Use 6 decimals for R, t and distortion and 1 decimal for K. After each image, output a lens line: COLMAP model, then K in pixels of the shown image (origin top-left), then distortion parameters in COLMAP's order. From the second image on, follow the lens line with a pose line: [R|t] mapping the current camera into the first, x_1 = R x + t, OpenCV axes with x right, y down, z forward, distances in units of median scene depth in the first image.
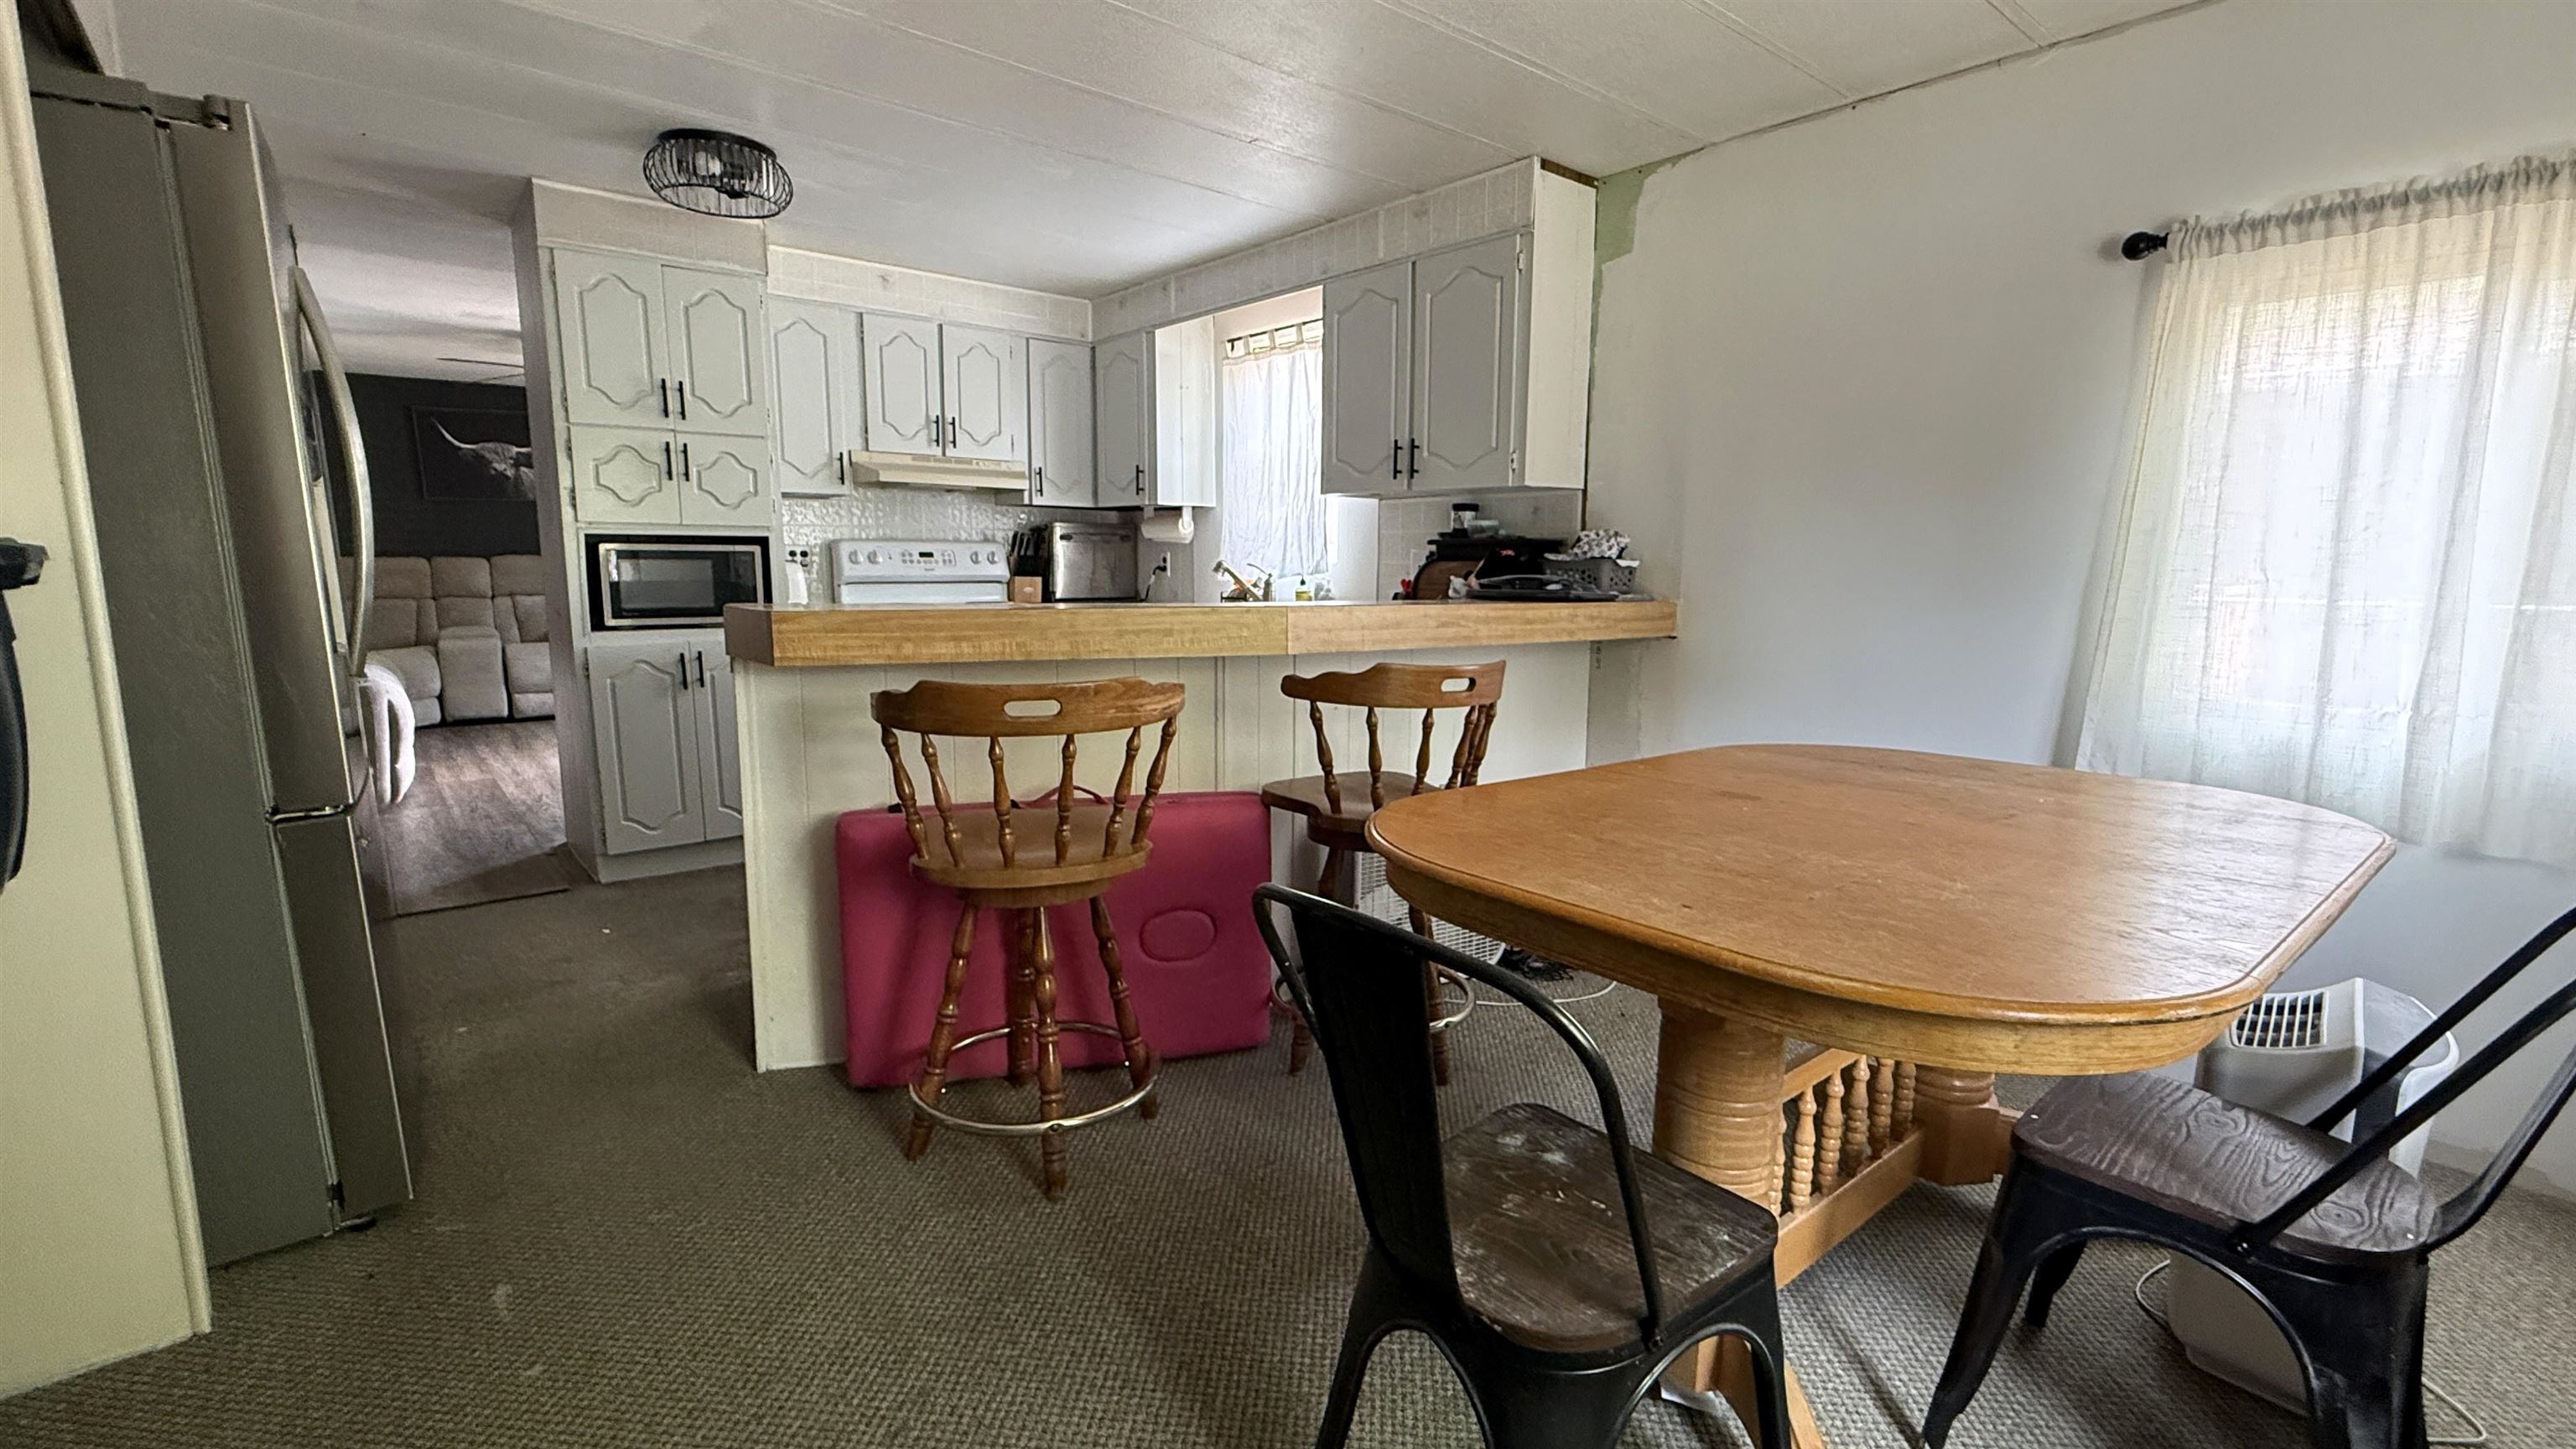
lens RADIAL K [[1139.1, 0, 1289.0], [0, 1139.1, 736.2], [0, 0, 1]] dist [0.001664, -0.000439]
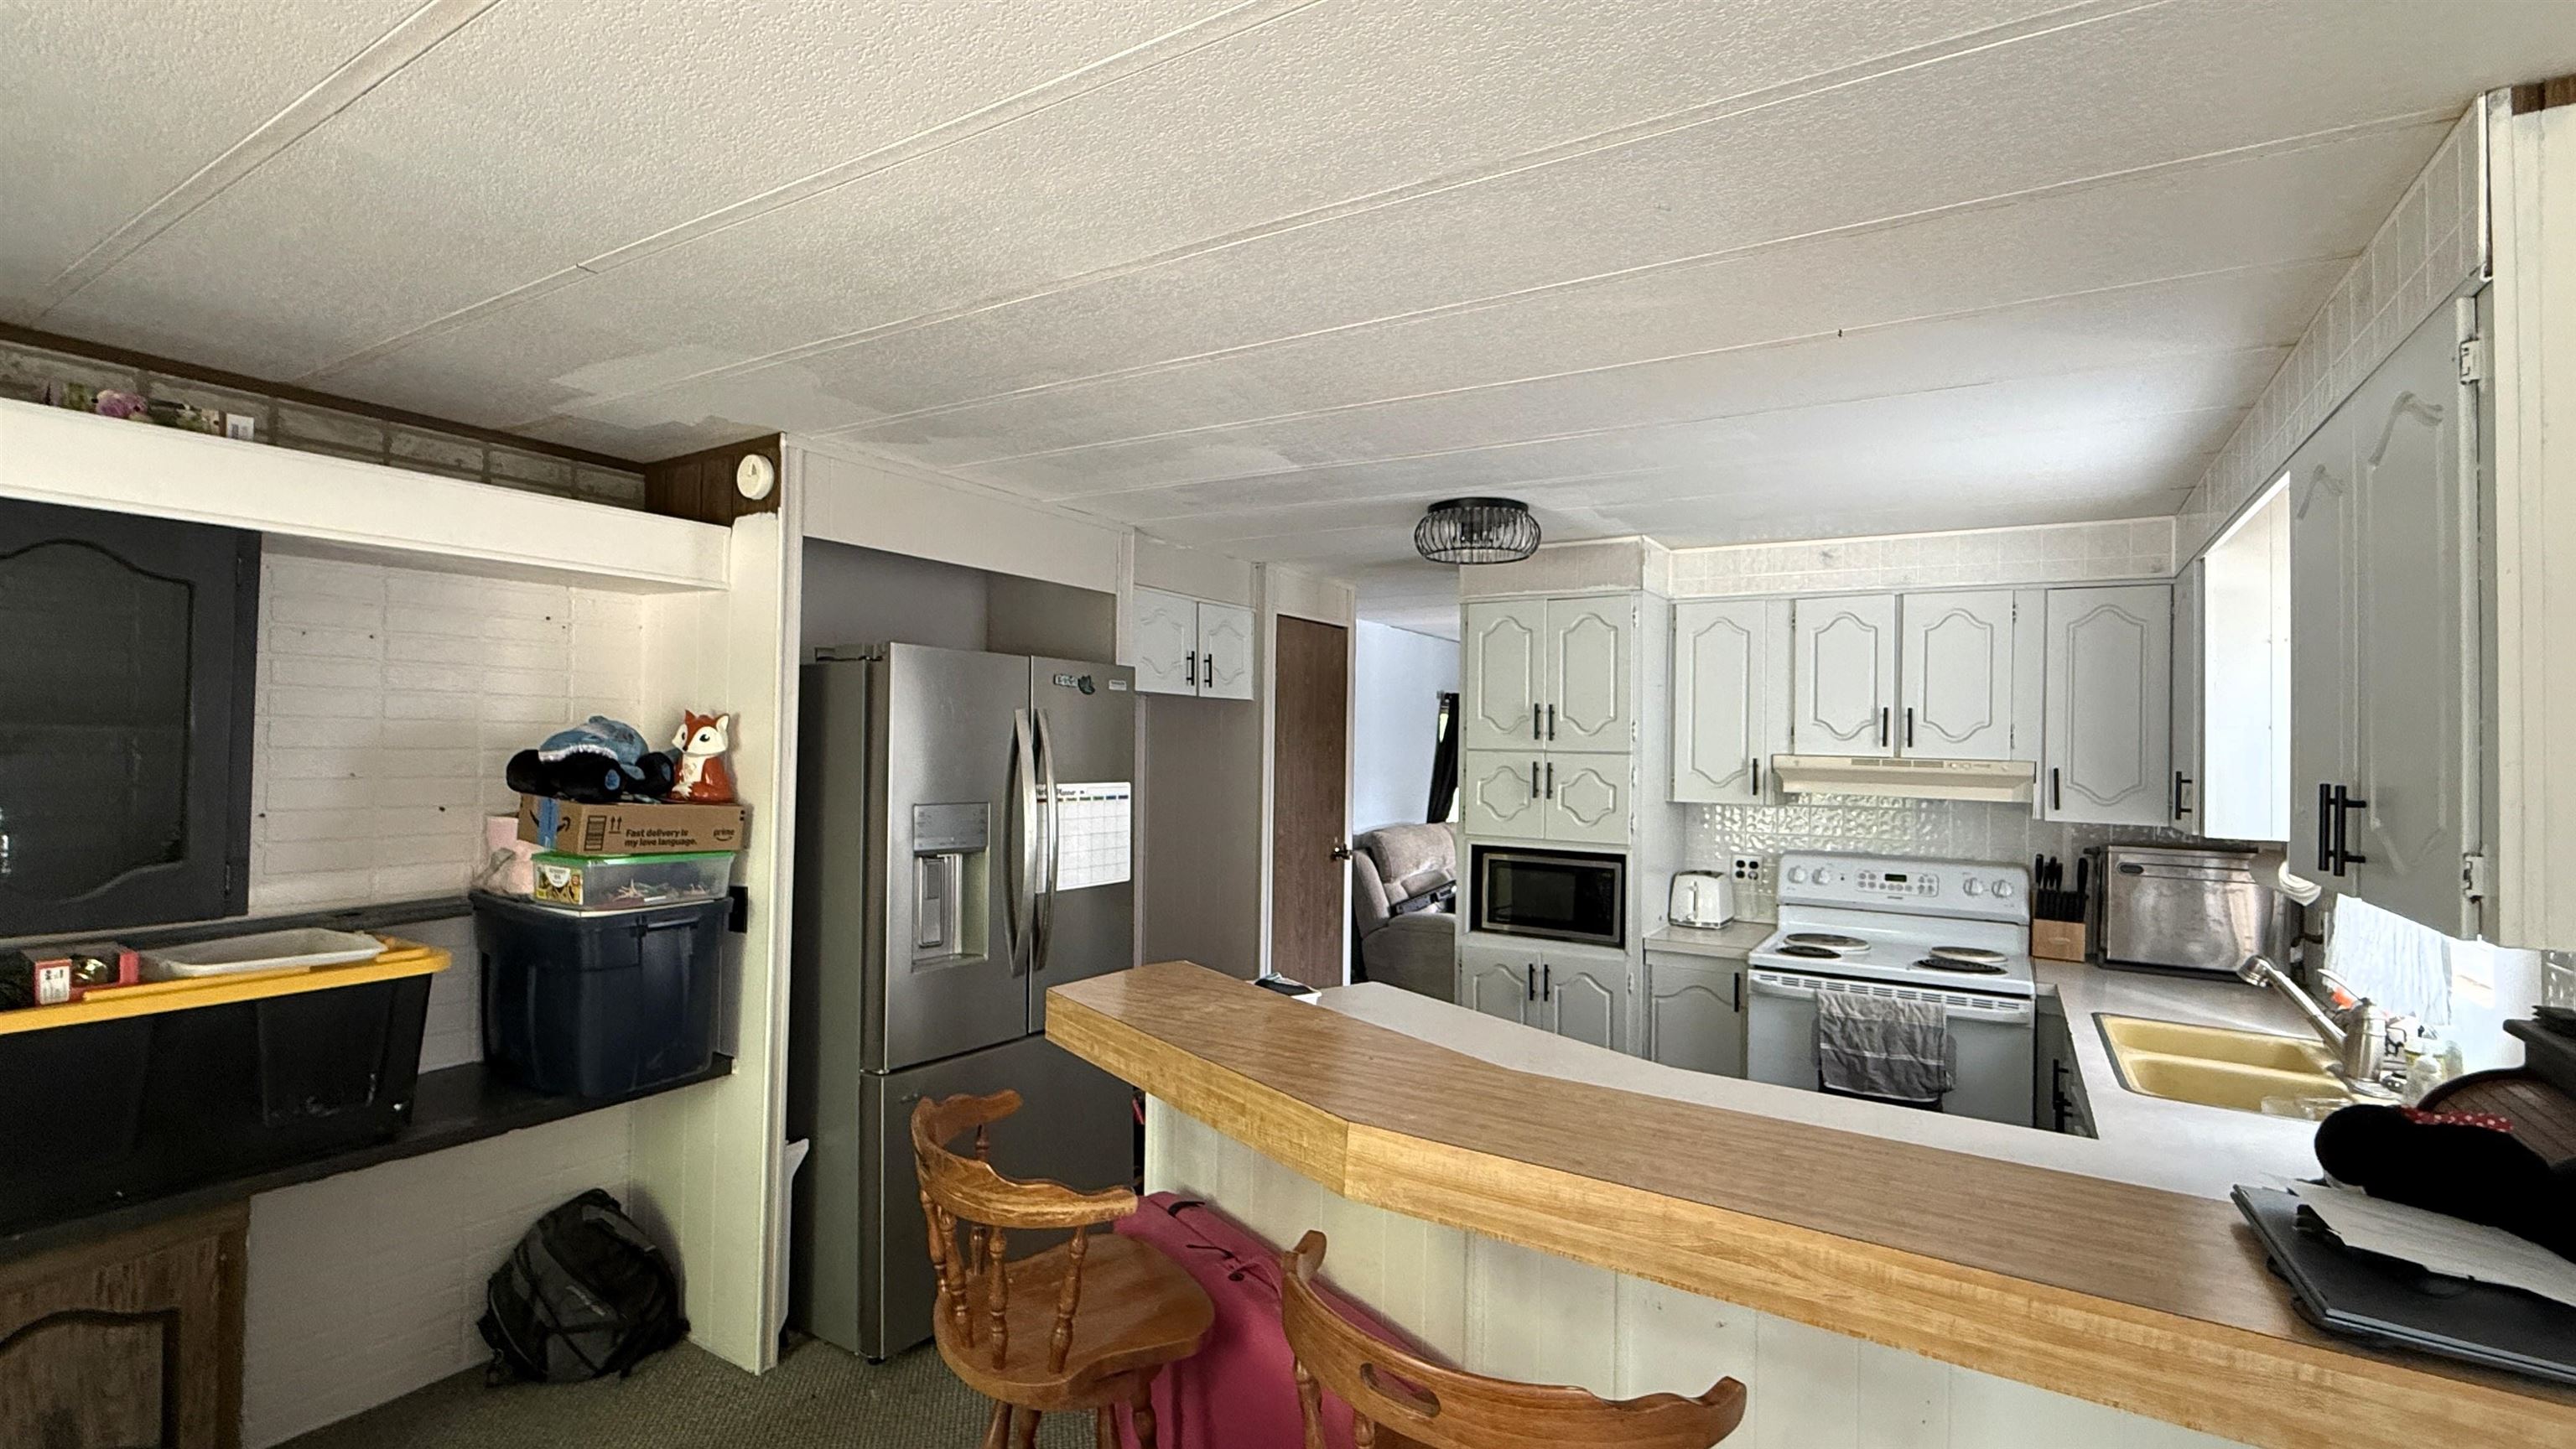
lens RADIAL K [[1139.1, 0, 1289.2], [0, 1139.1, 726.5], [0, 0, 1]] dist [0.001664, -0.000439]
pose [[0.310471, -0.018030, -0.950412, 0.327416], [-0.164188, 0.983776, -0.072298, -0.152610], [0.936296, 0.178492, 0.302473, 0.400746]]
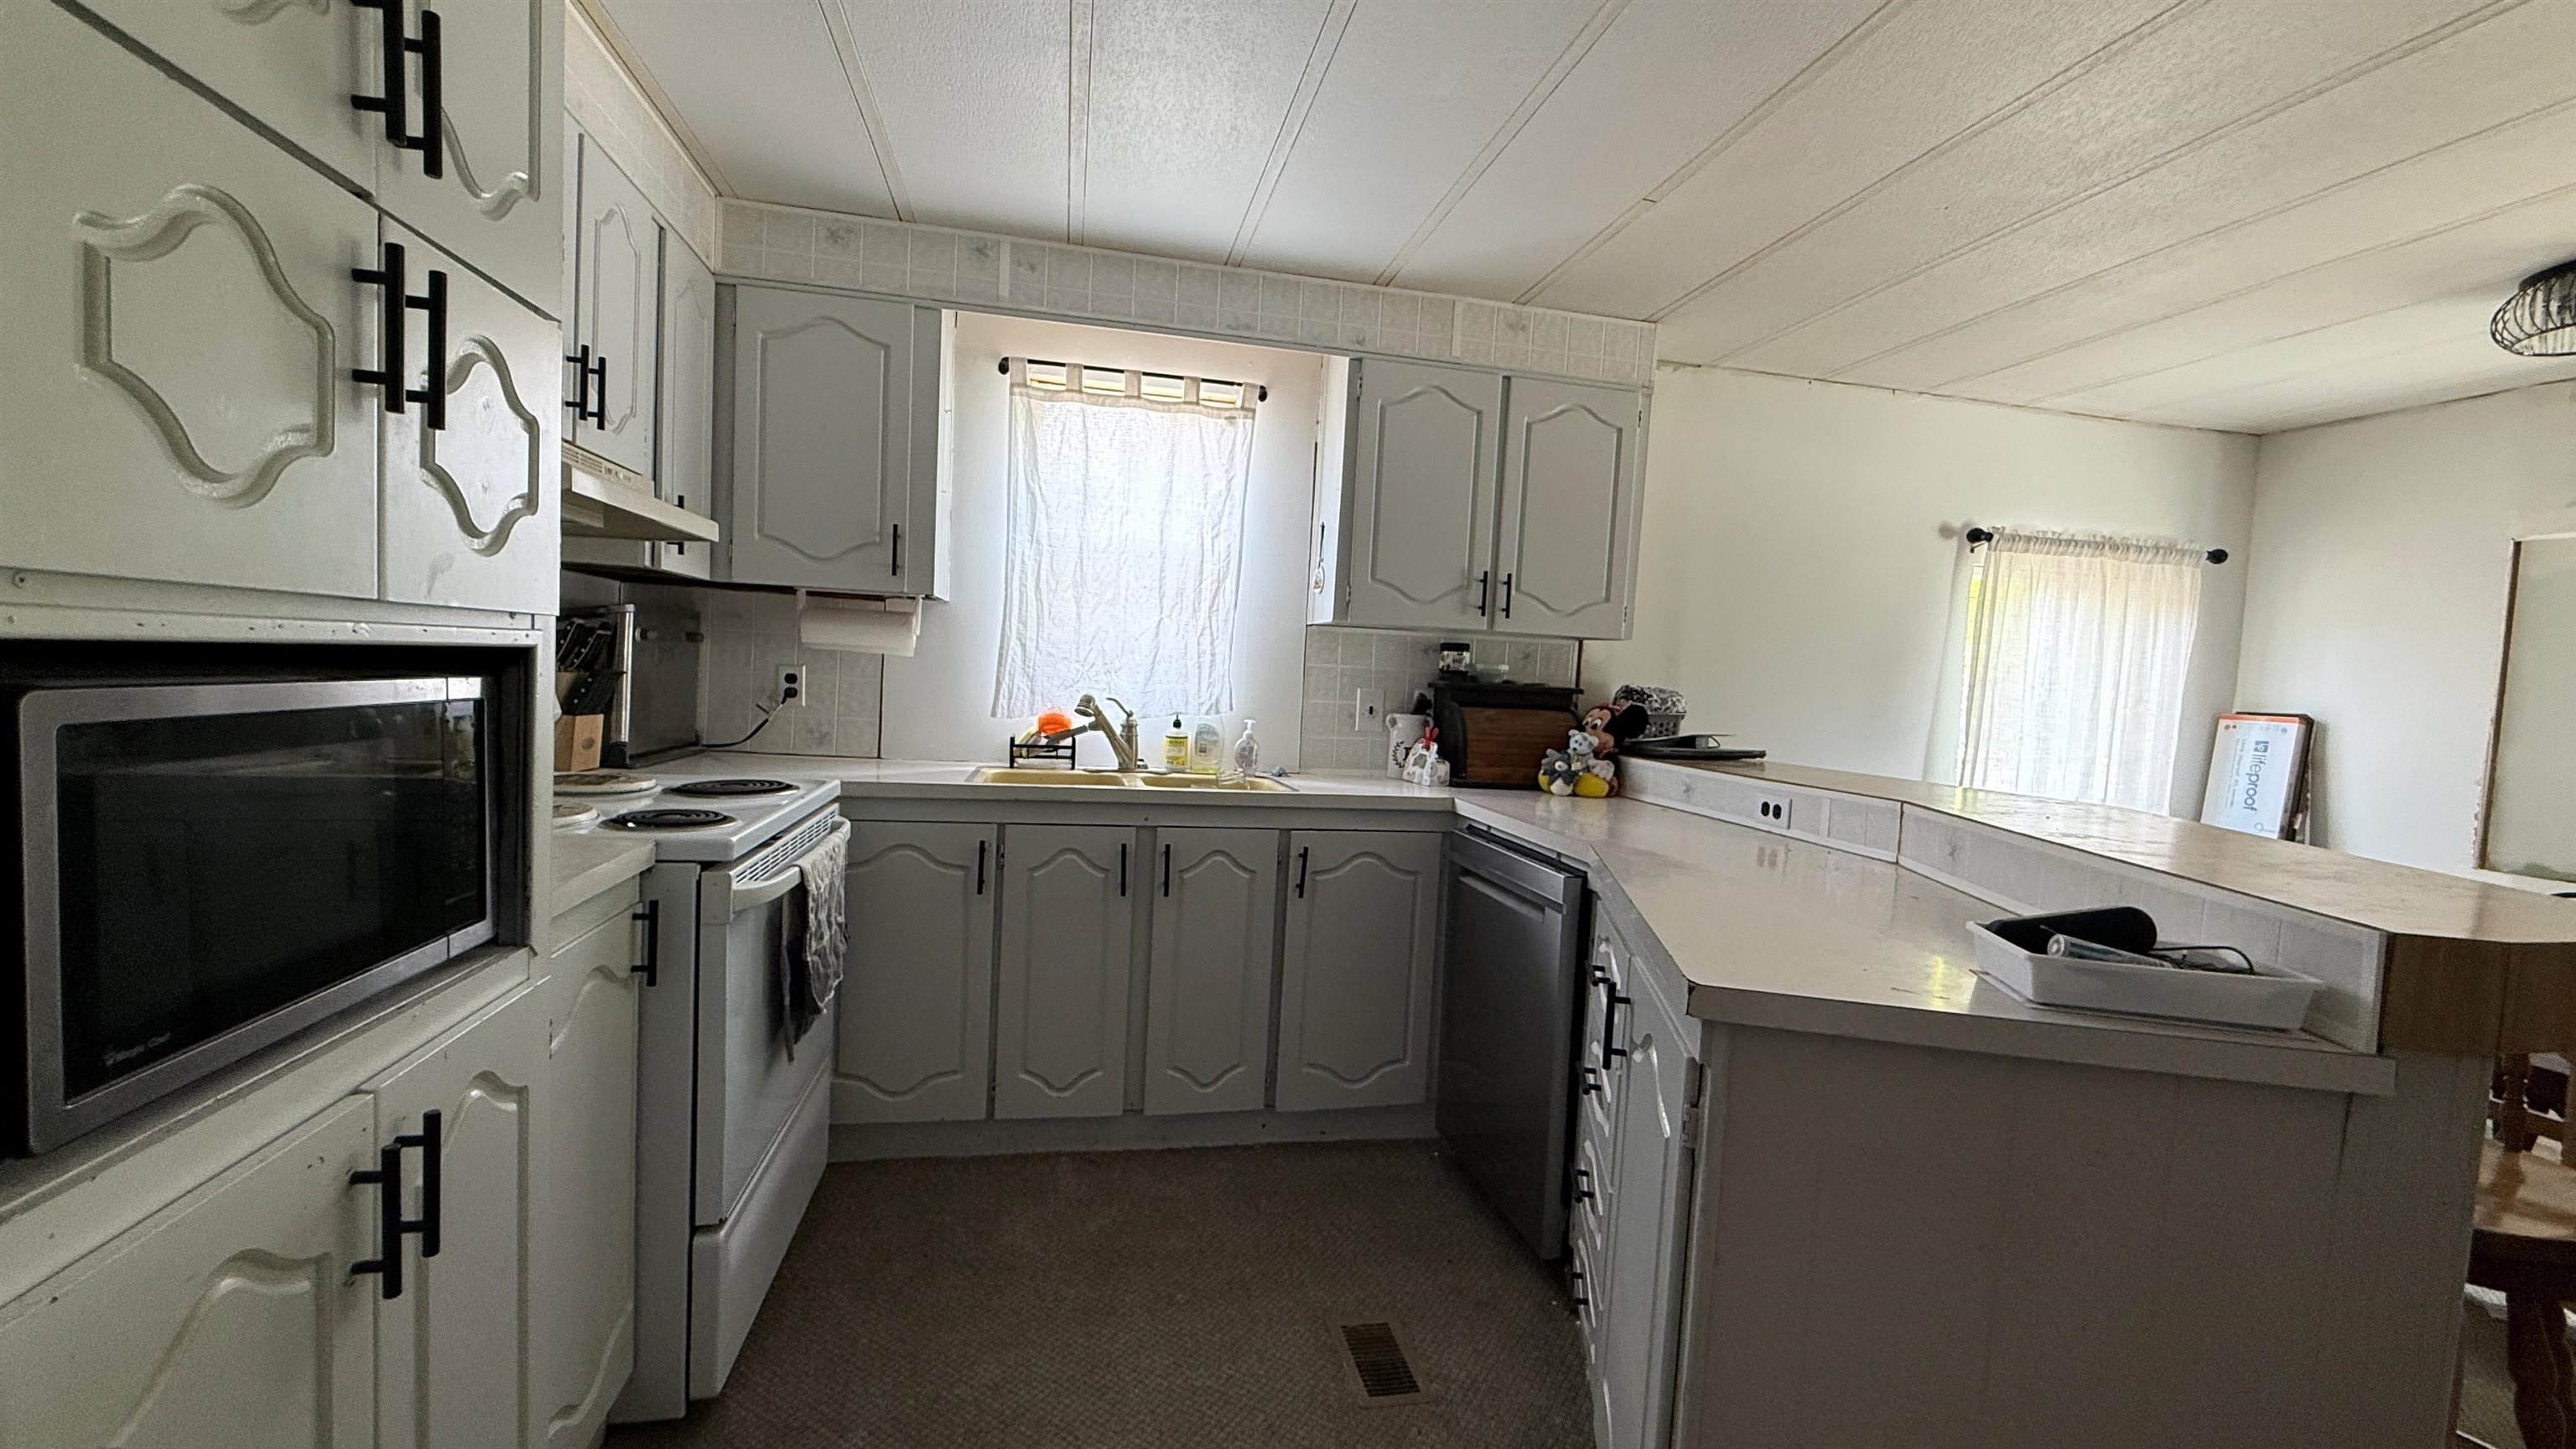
lens RADIAL K [[1029.6, 0, 1285.5], [0, 1029.6, 725.6], [0, 0, 1]] dist [-0.002730, -0.000012]
pose [[0.470711, -0.034562, 0.881610, -0.551361], [0.087638, 0.996122, -0.007741, -0.125685], [-0.877924, 0.080906, 0.471914, 0.642107]]
